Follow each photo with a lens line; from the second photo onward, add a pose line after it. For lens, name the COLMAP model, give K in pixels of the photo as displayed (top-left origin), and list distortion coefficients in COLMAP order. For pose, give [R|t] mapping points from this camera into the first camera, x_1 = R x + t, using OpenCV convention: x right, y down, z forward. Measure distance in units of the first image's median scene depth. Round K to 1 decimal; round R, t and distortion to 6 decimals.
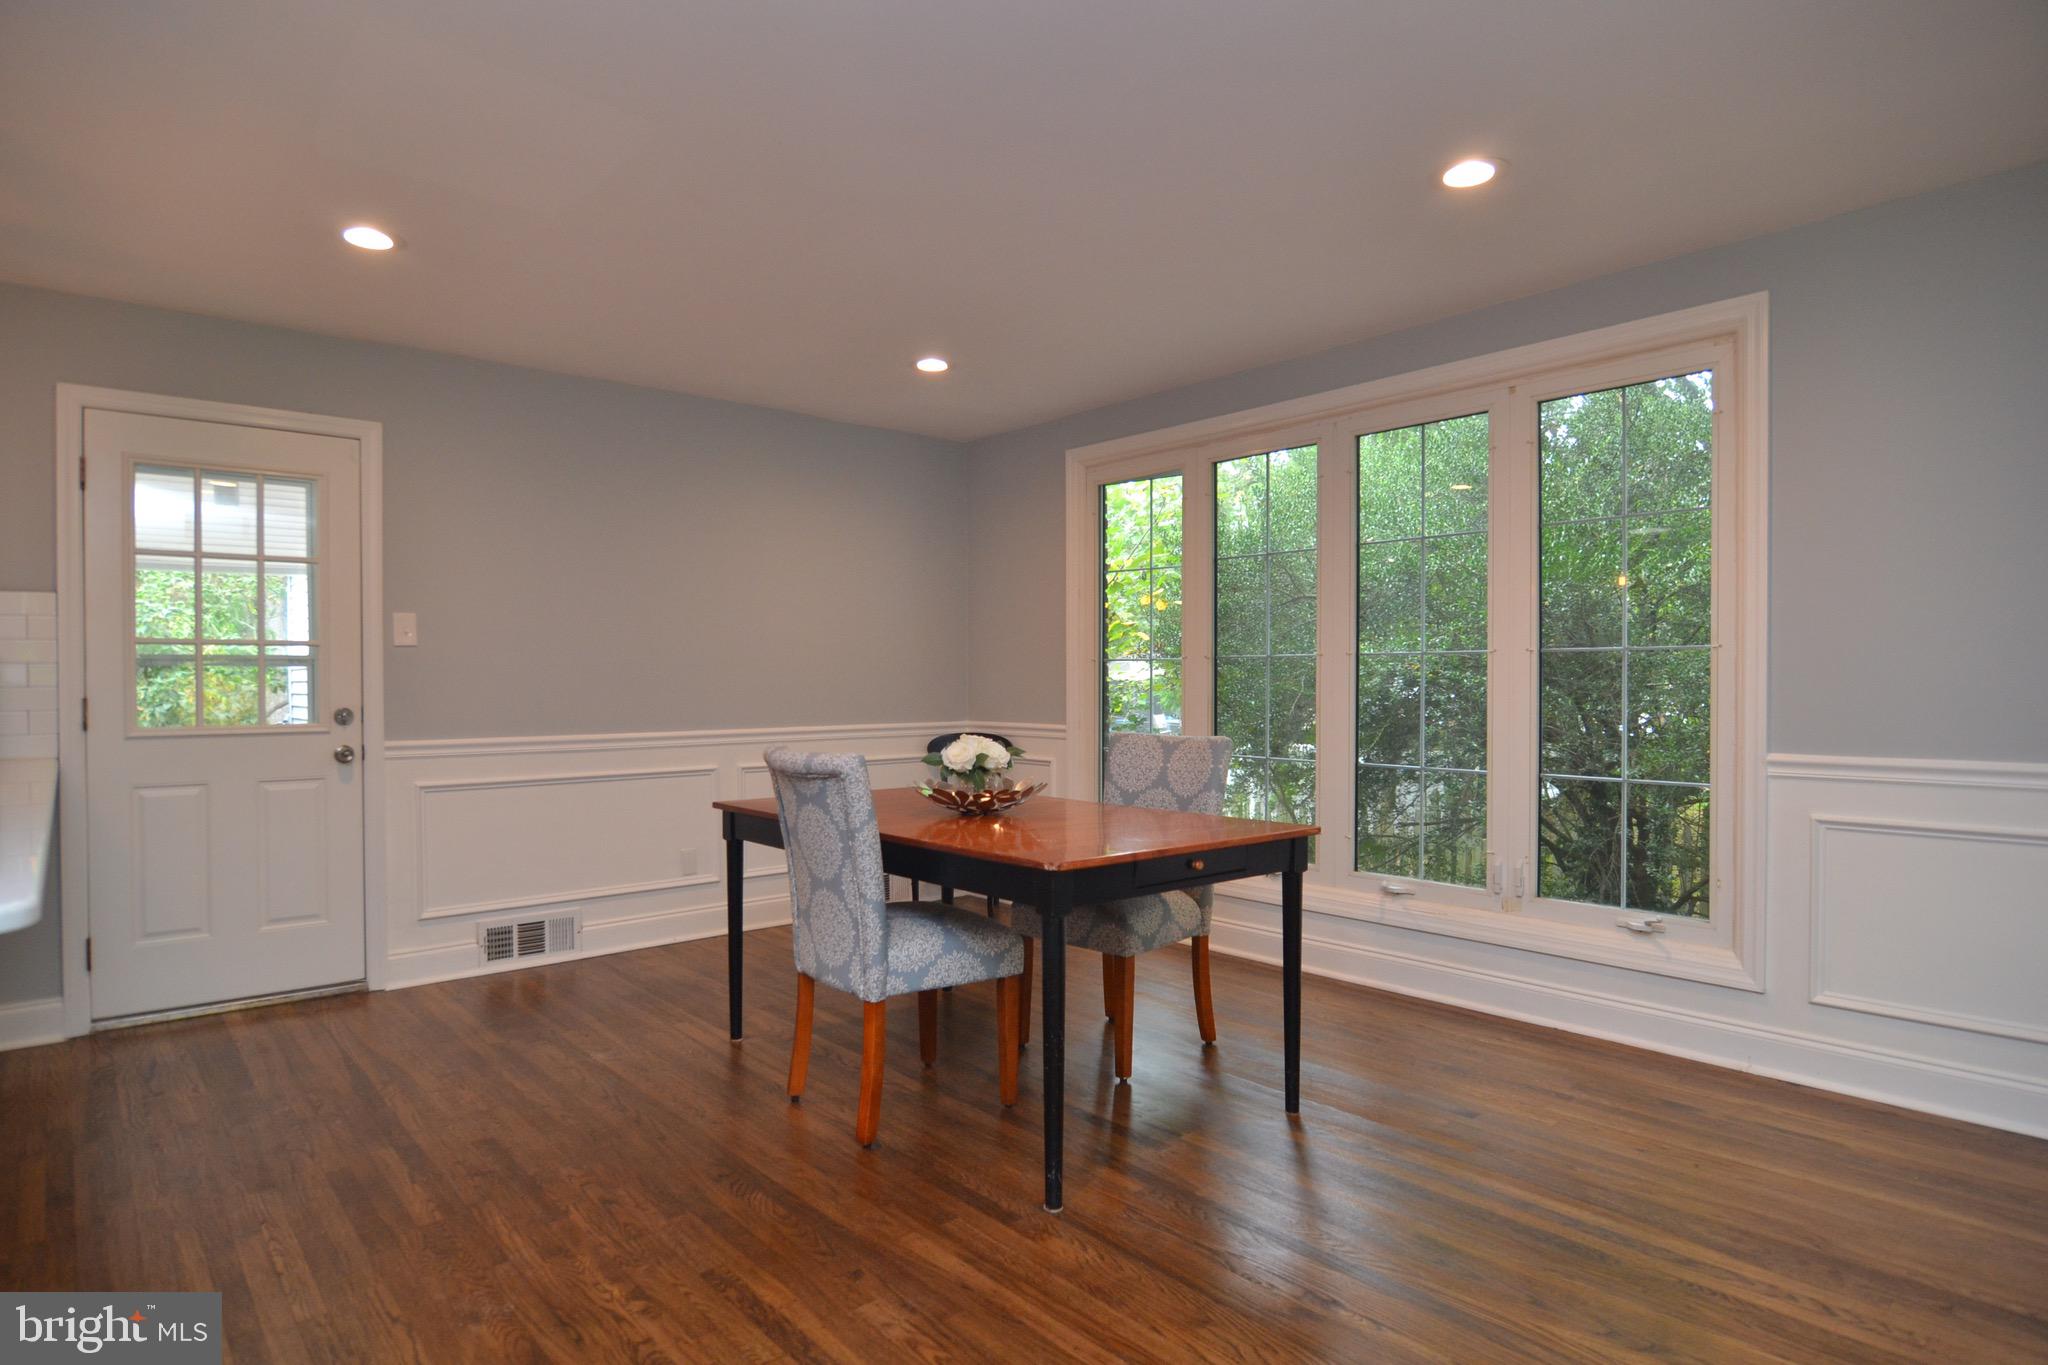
lens RADIAL K [[1121.9, 0, 1020.8], [0, 1121.9, 689.0], [0, 0, 1]] dist [-0.001738, -0.013728]
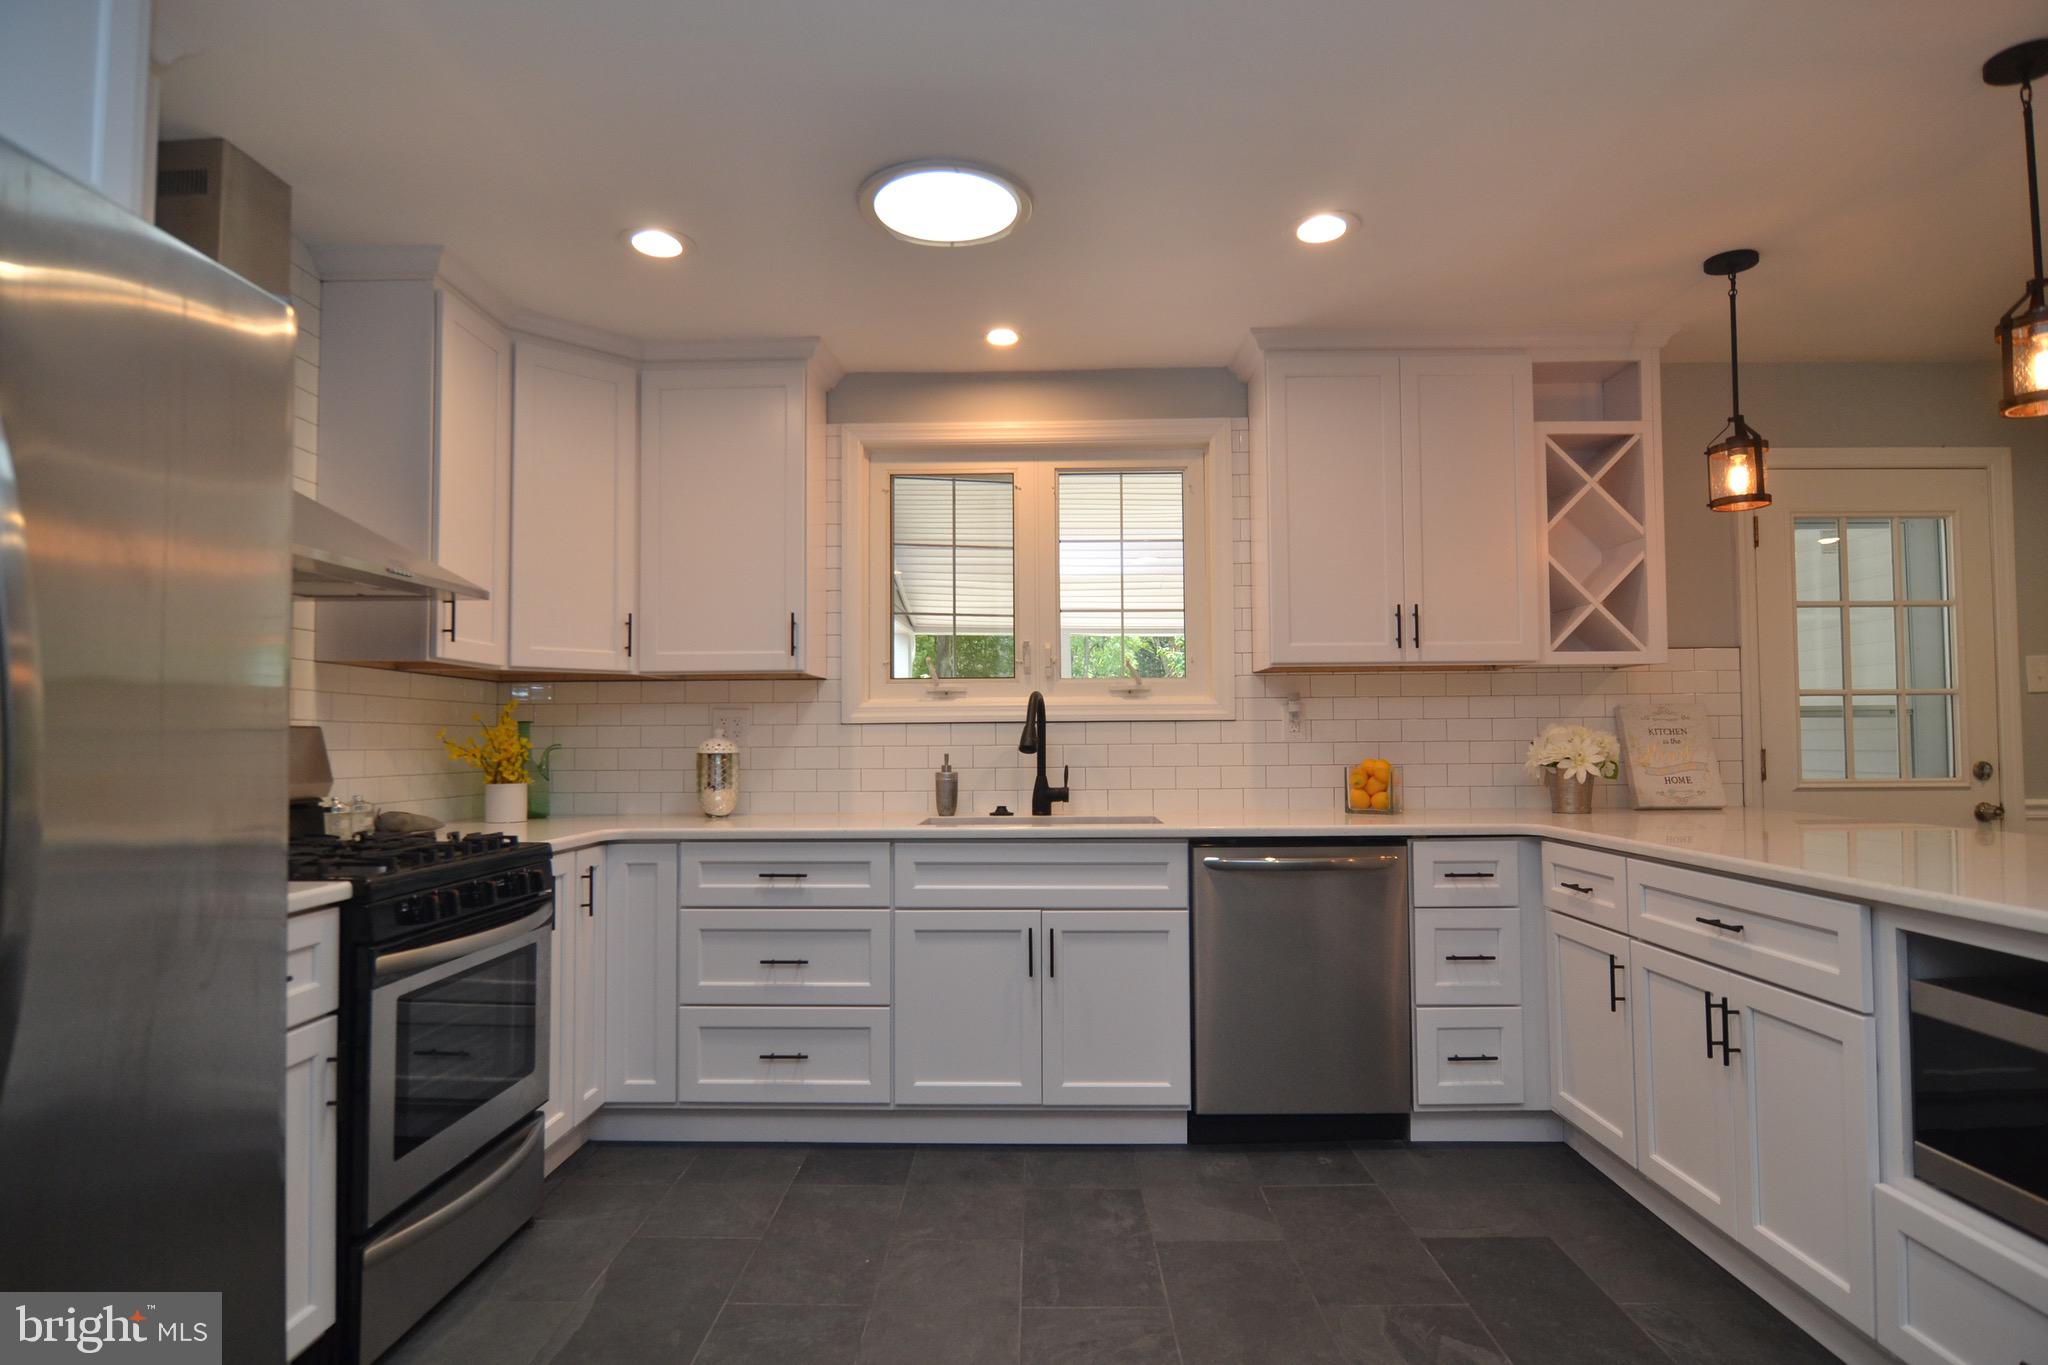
lens RADIAL K [[1113.6, 0, 1019.2], [0, 1113.6, 697.7], [0, 0, 1]] dist [-0.006490, -0.010913]
pose [[0.747821, -0.025004, -0.663430, -0.633574], [-0.002157, 0.999194, -0.040090, 0.002661], [0.663897, 0.031411, 0.747164, -0.208101]]
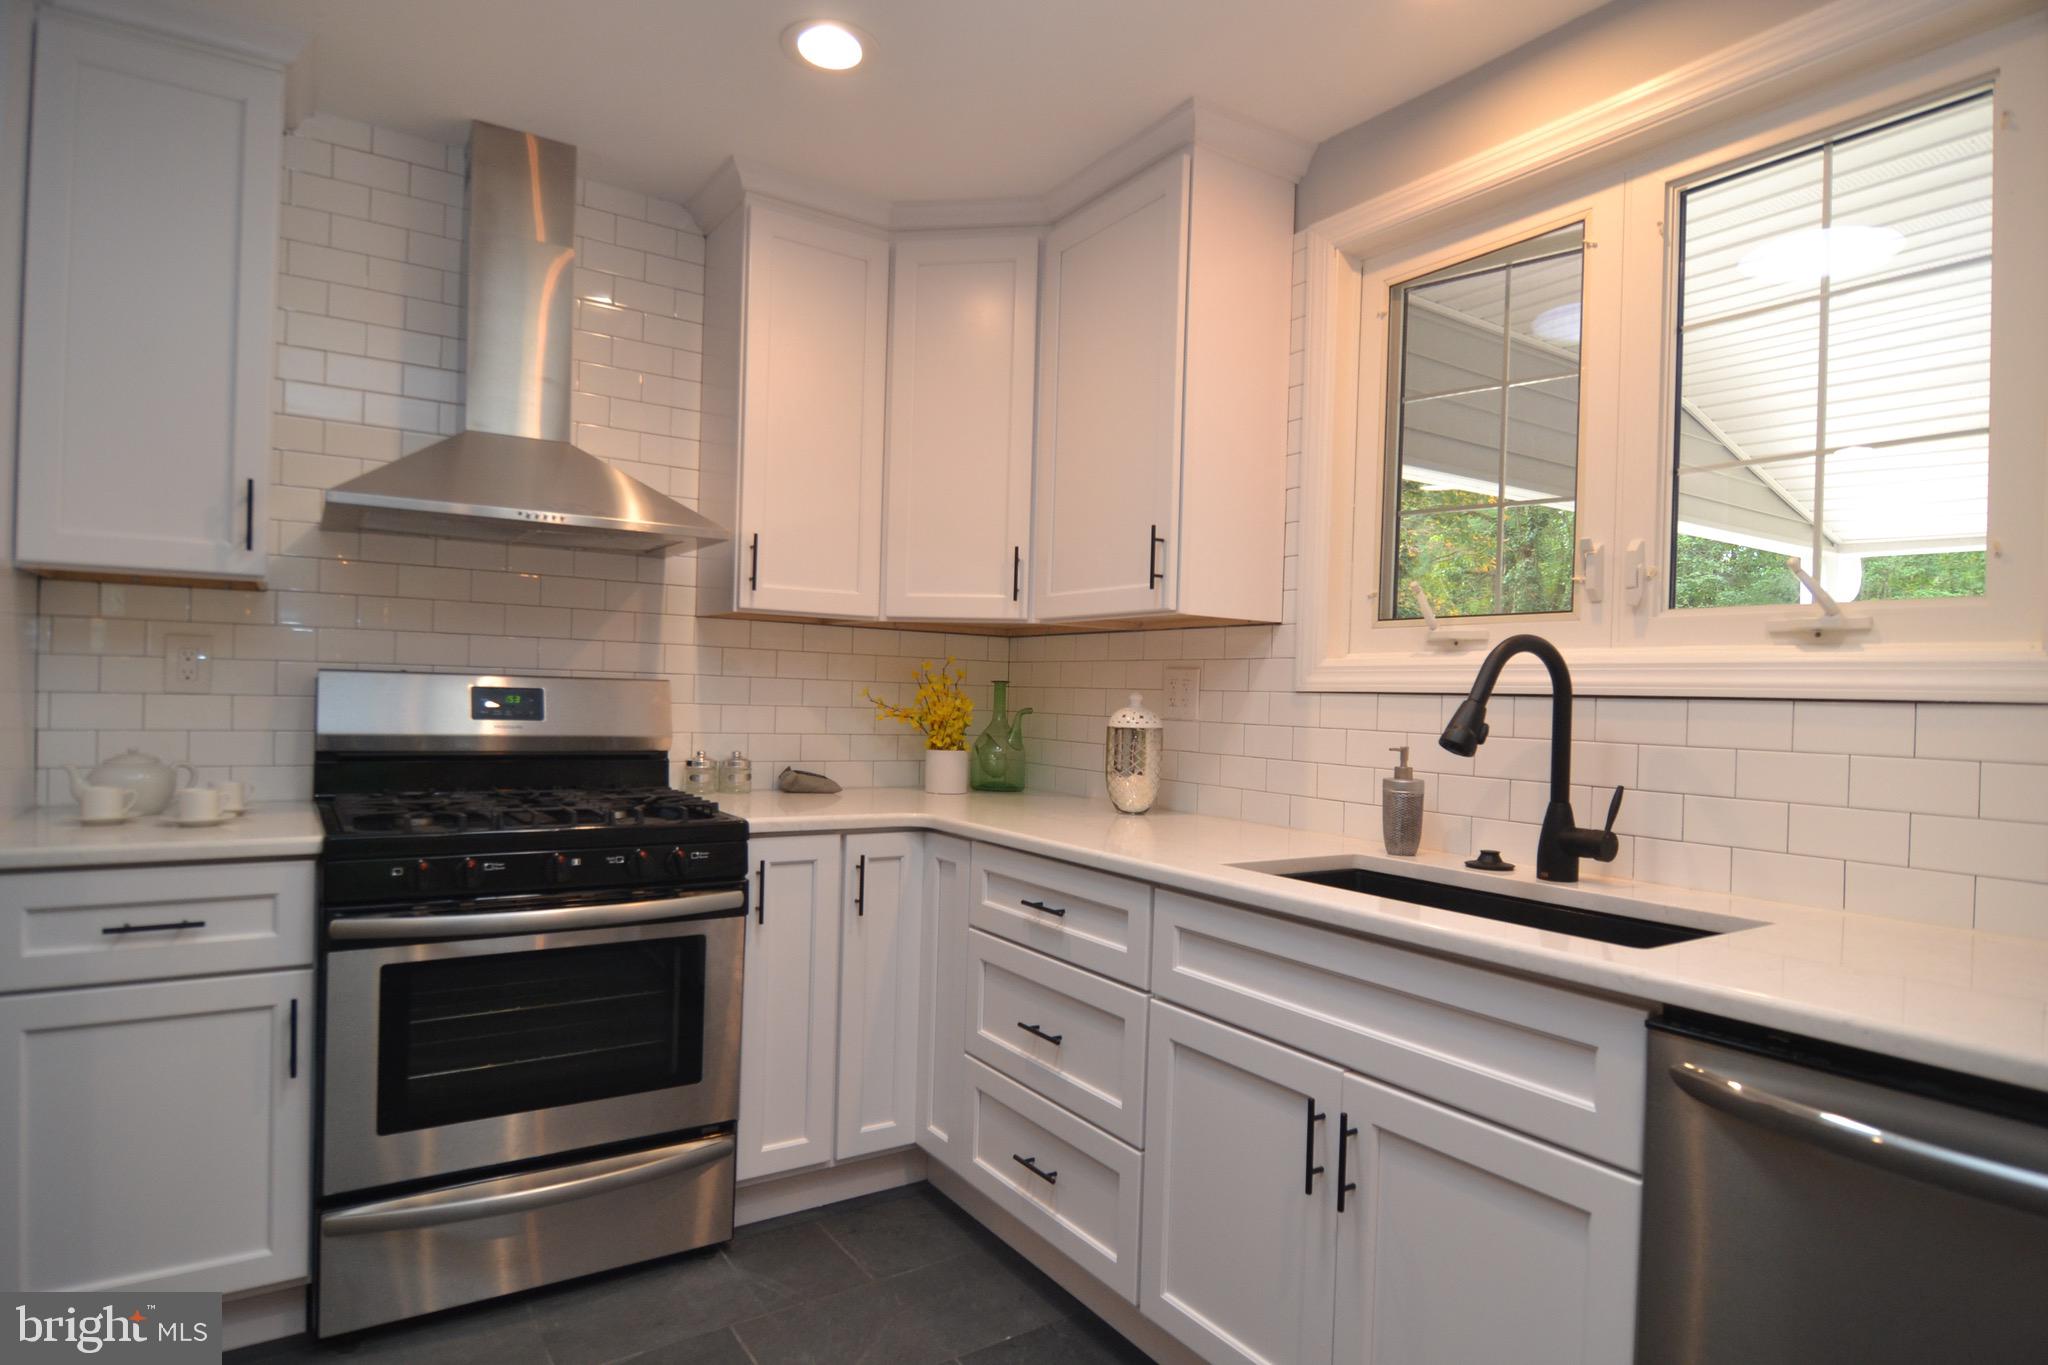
lens RADIAL K [[1126.0, 0, 1018.9], [0, 1126.0, 696.5], [0, 0, 1]] dist [-0.003325, -0.013011]
pose [[-0.116827, 0.005450, -0.993137, -0.741661], [-0.034835, 0.999347, 0.009582, -0.011046], [0.992541, 0.035716, -0.116561, 0.336551]]
